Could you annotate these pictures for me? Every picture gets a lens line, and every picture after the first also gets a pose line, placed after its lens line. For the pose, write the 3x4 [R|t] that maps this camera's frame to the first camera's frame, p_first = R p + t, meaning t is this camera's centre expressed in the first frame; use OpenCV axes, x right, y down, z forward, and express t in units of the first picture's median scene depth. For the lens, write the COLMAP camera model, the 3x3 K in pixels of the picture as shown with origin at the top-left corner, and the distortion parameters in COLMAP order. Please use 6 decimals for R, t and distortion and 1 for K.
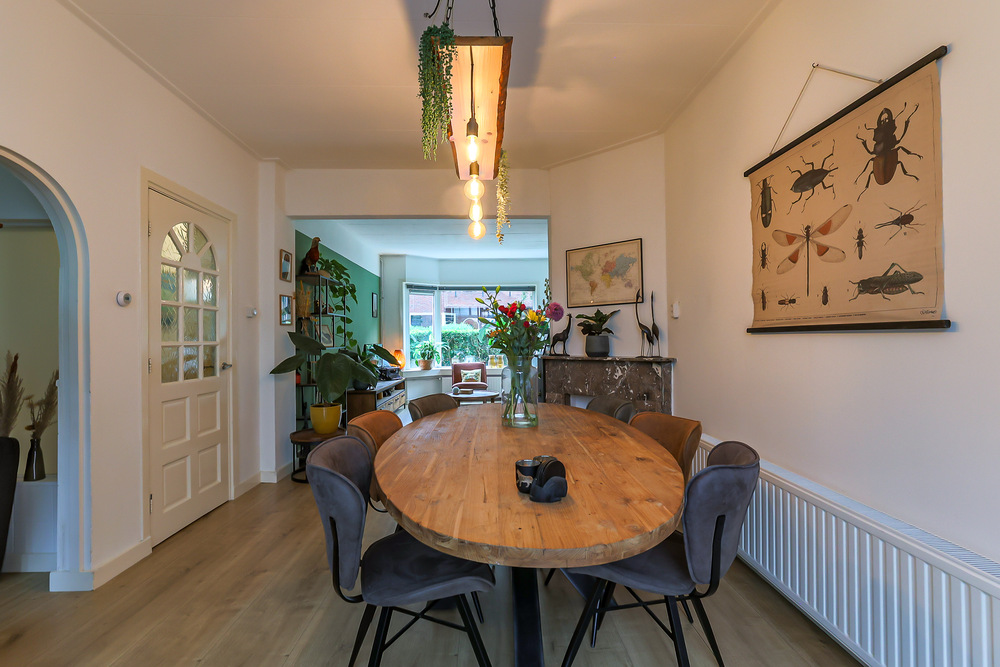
lens RADIAL K [[454.5, 0, 500.0], [0, 454.5, 333.5], [0, 0, 1]] dist [-0.002381, -0.000113]
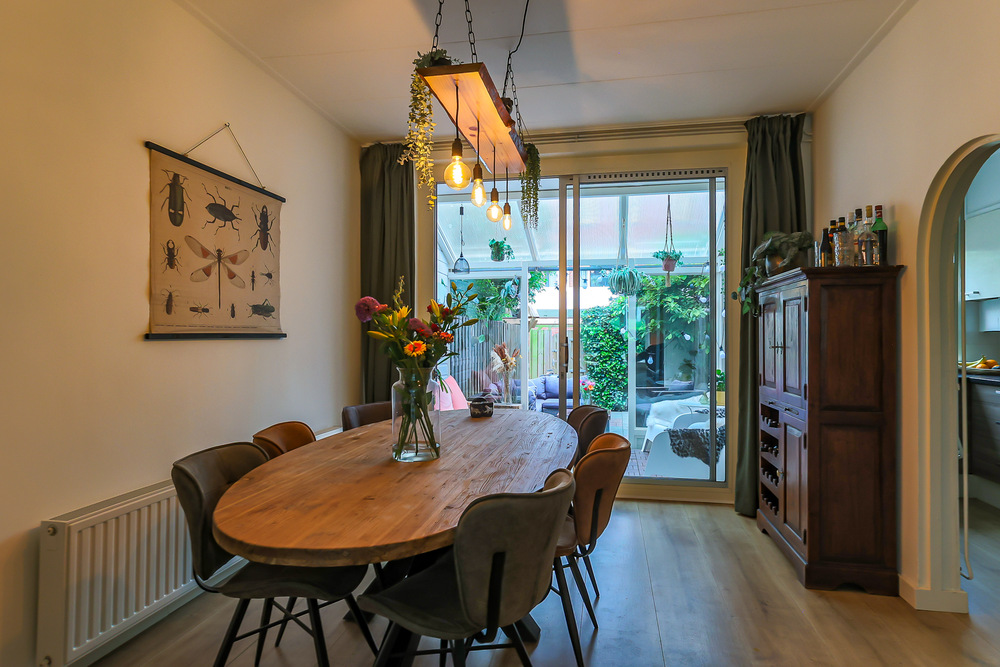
lens RADIAL K [[562.5, 0, 500.0], [0, 562.5, 333.5], [0, 0, 1]] dist [0.000030, -0.000011]
pose [[-0.974984, 0.014313, 0.221814, -0.361912], [0.011550, 0.999839, -0.013749, 0.011267], [-0.221975, -0.010843, -0.974992, 2.282474]]
